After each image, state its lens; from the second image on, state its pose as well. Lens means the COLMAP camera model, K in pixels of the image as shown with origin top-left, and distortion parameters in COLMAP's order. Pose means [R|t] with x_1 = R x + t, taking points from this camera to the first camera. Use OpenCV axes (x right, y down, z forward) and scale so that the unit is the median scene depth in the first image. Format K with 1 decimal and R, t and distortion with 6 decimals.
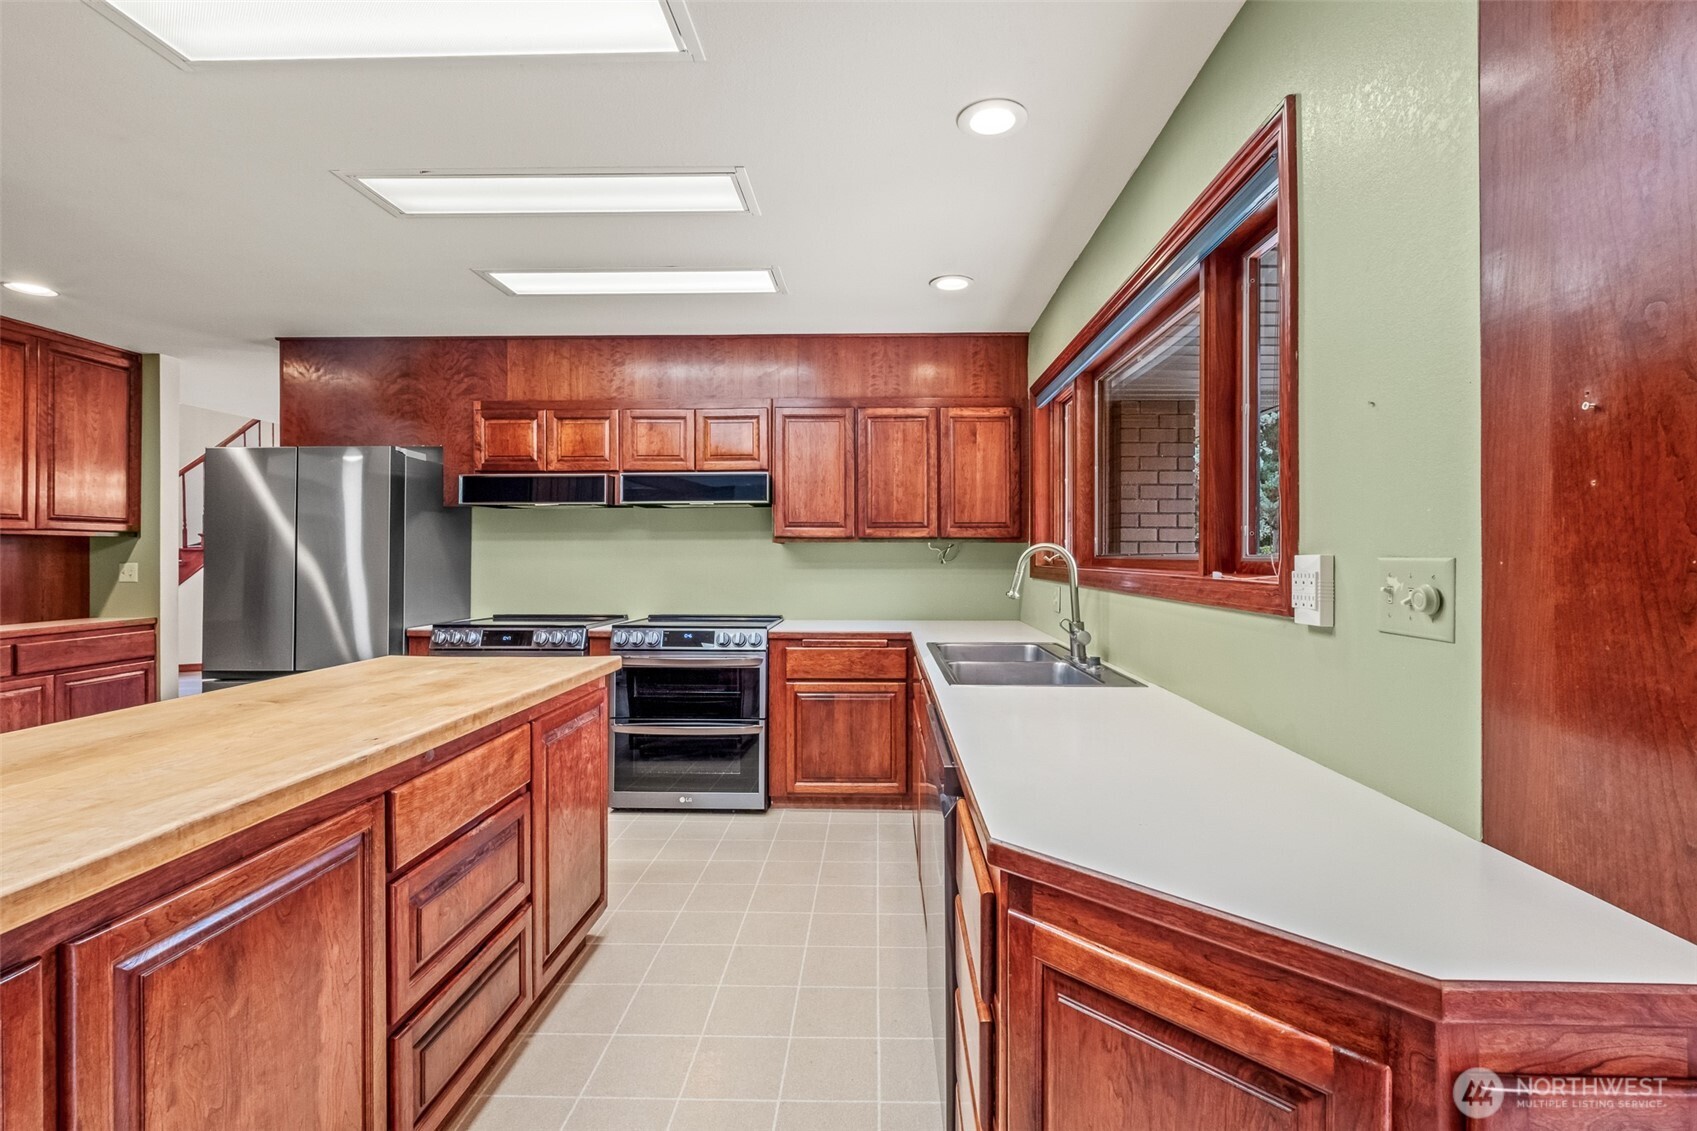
lens RADIAL K [[753.5, 0, 854.6], [0, 753.5, 554.6], [0, 0, 1]] dist [0.000527, -0.000342]
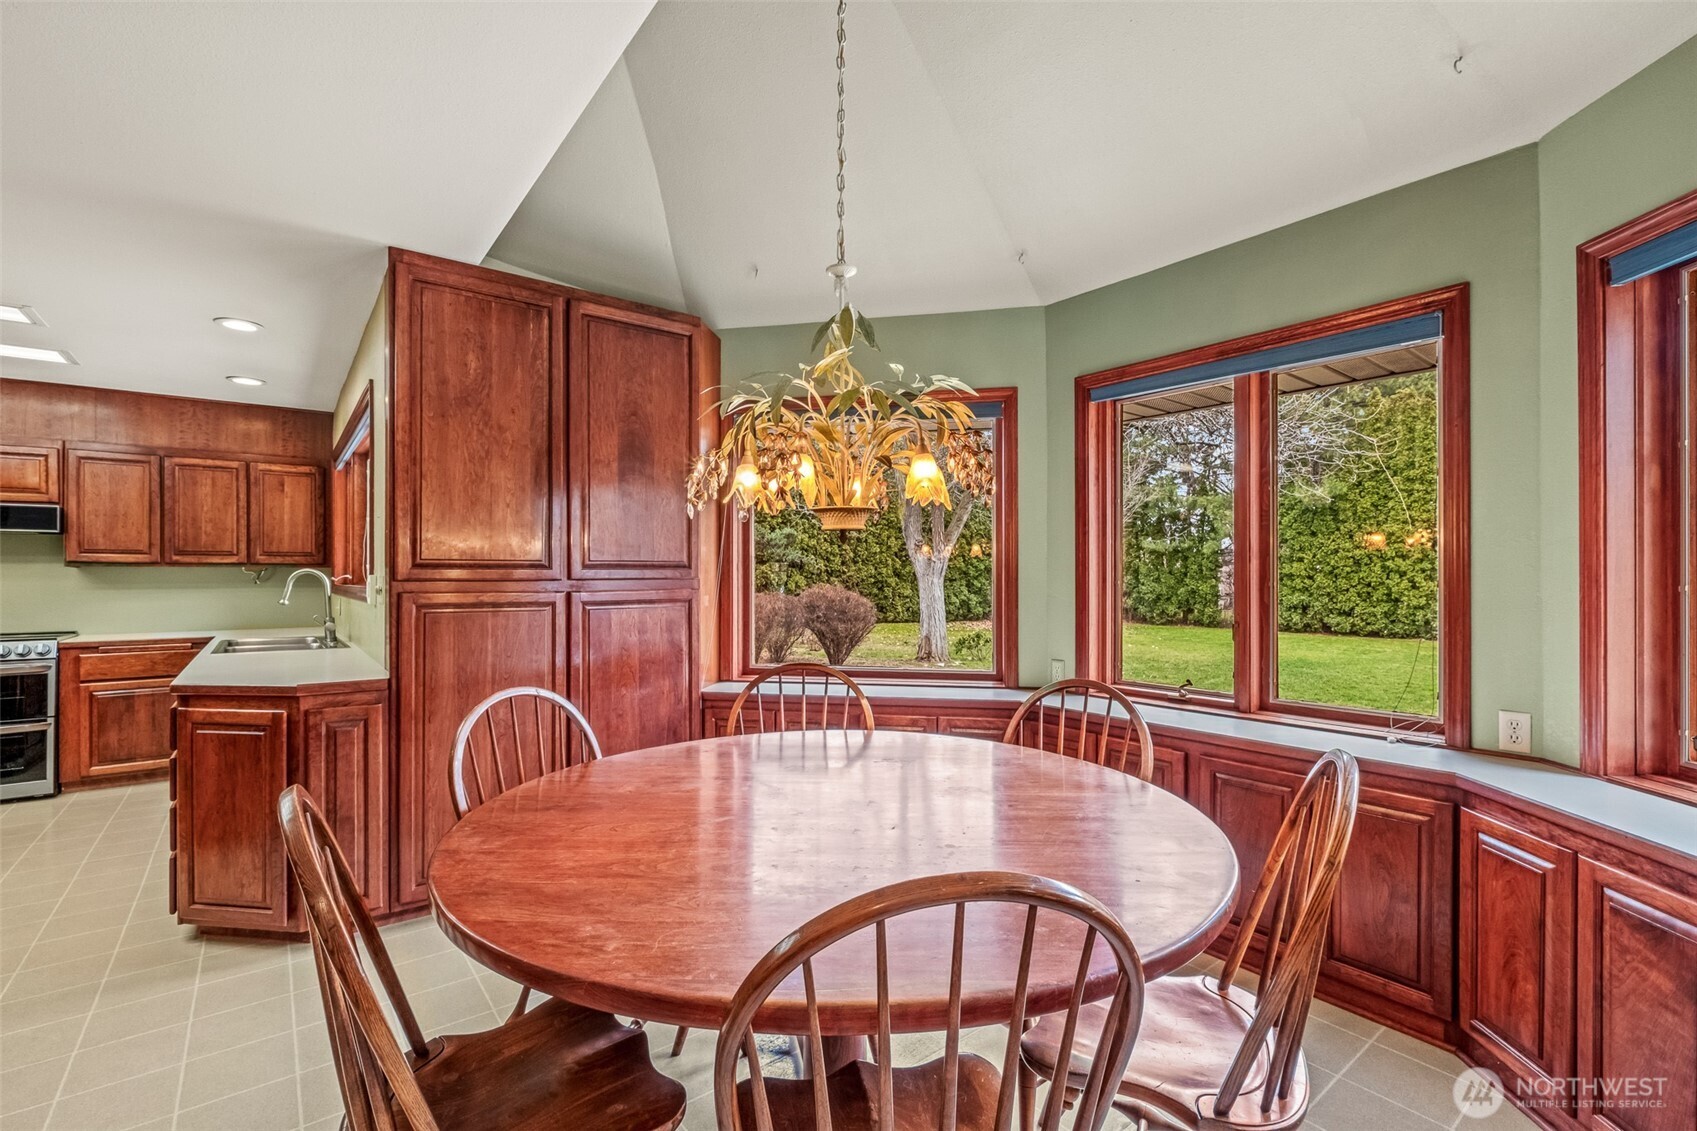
lens RADIAL K [[753.5, 0, 834.1], [0, 753.5, 571.5], [0, 0, 1]] dist [0.000527, -0.000342]
pose [[0.777764, 0.000588, 0.628556, 0.081139], [0.003225, 0.999983, -0.004926, 0.000921], [-0.628548, 0.005859, 0.777749, -0.627175]]
